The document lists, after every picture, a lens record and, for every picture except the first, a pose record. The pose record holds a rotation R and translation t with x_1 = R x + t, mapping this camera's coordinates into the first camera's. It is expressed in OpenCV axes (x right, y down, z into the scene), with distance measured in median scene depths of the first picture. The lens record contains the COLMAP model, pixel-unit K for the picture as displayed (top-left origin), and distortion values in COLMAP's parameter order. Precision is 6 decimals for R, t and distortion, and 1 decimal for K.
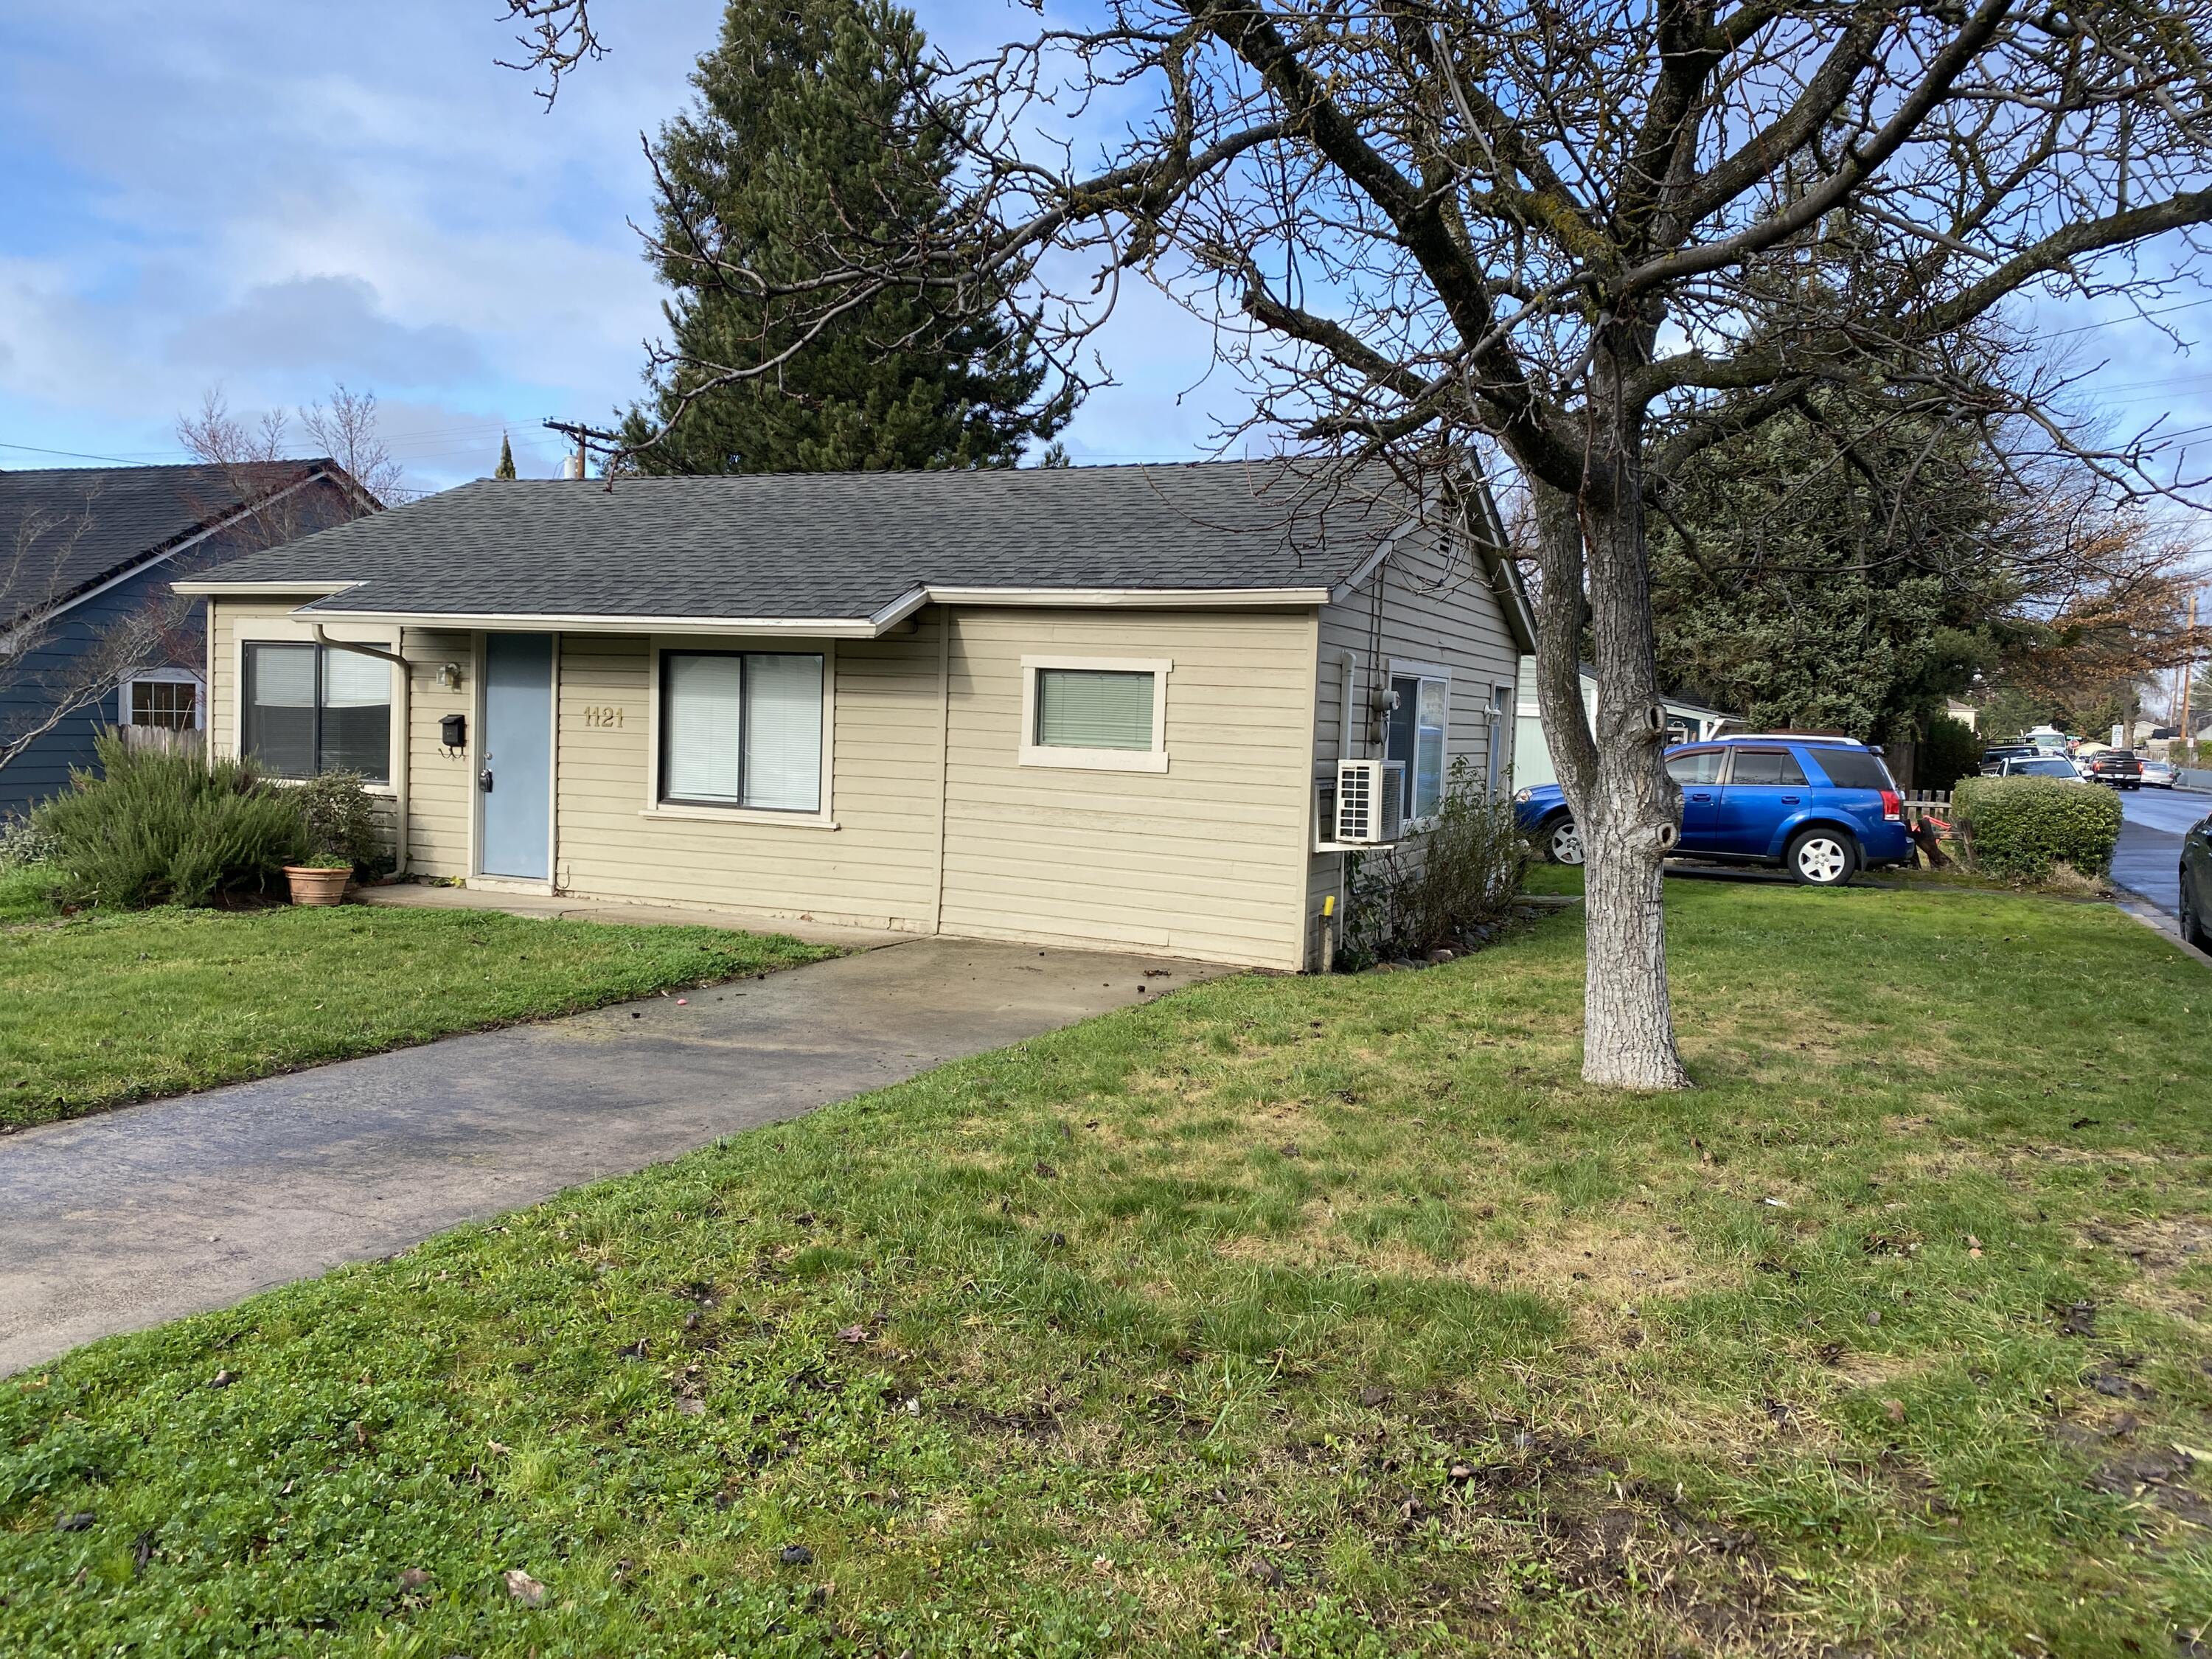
lens RADIAL K [[1669.5, 0, 1106.0], [0, 1669.5, 829.5], [0, 0, 1]] dist [0.001783, -0.006203]
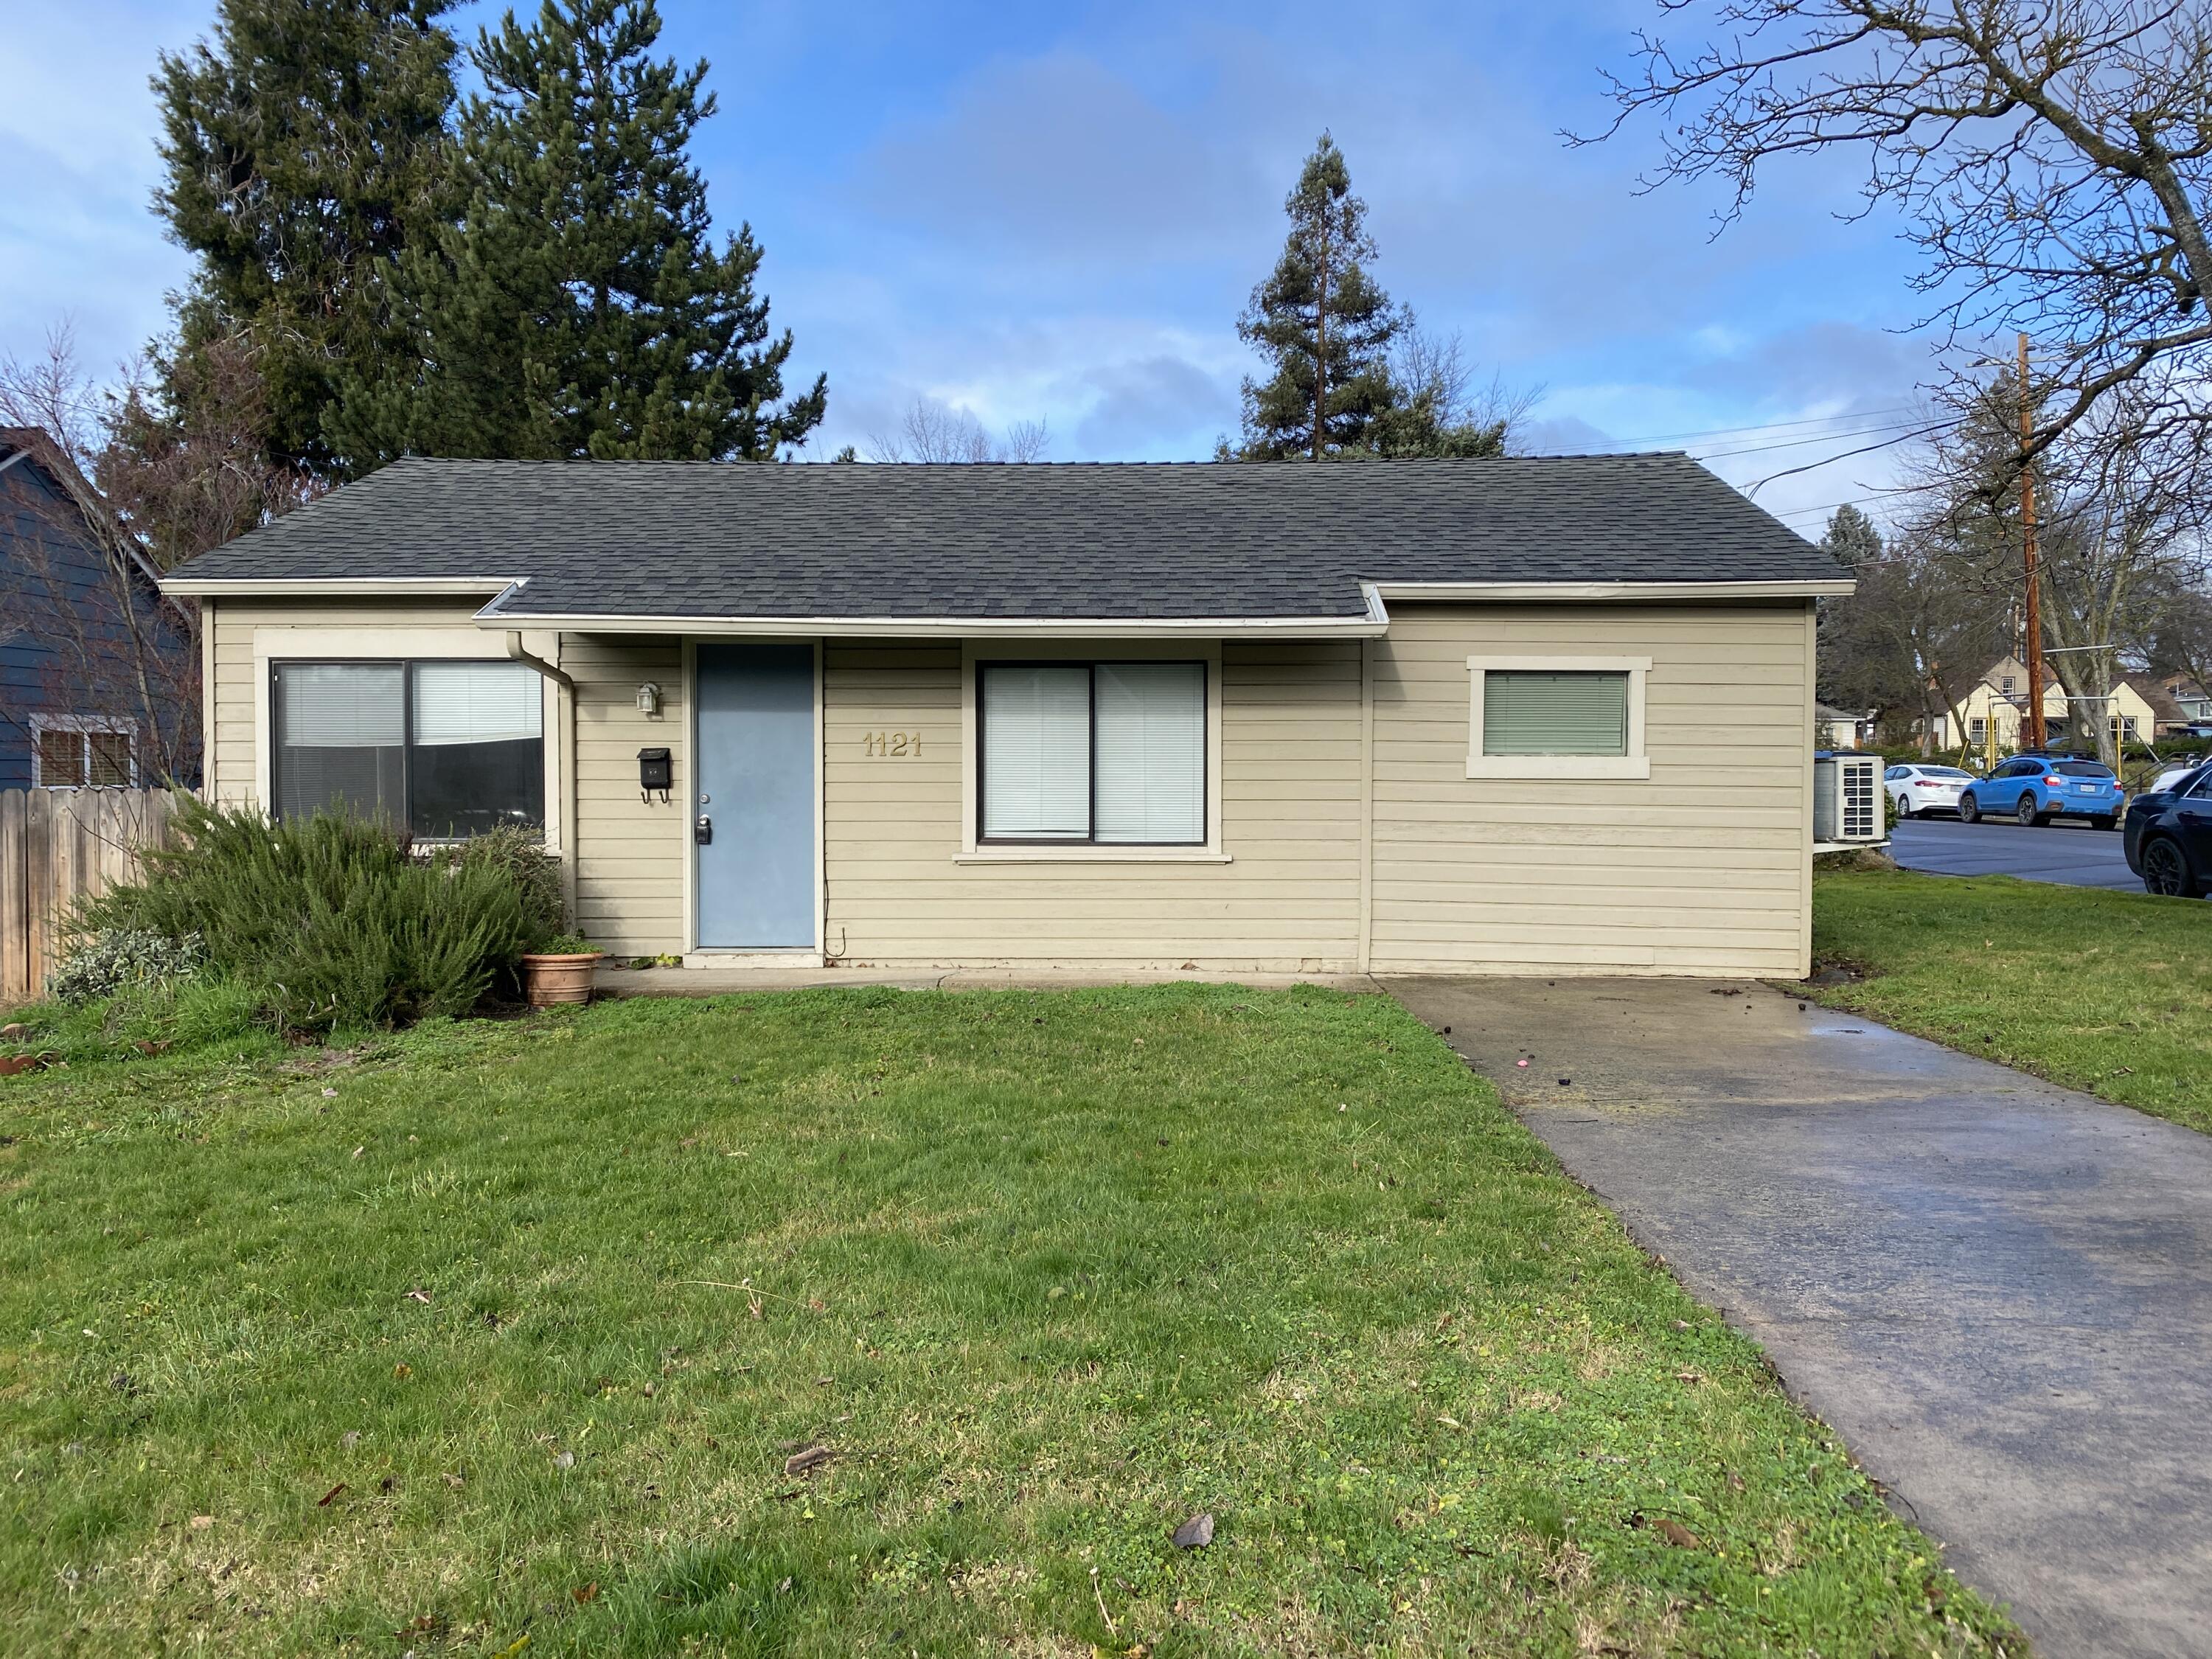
lens RADIAL K [[1662.6, 0, 1106.0], [0, 1662.6, 829.5], [0, 0, 1]] dist [0.074110, -0.084215]
pose [[0.934347, -0.049624, 0.352893, -0.500849], [0.055863, 0.998410, -0.007511, -0.013448], [-0.351959, 0.026731, 0.935634, 0.201177]]
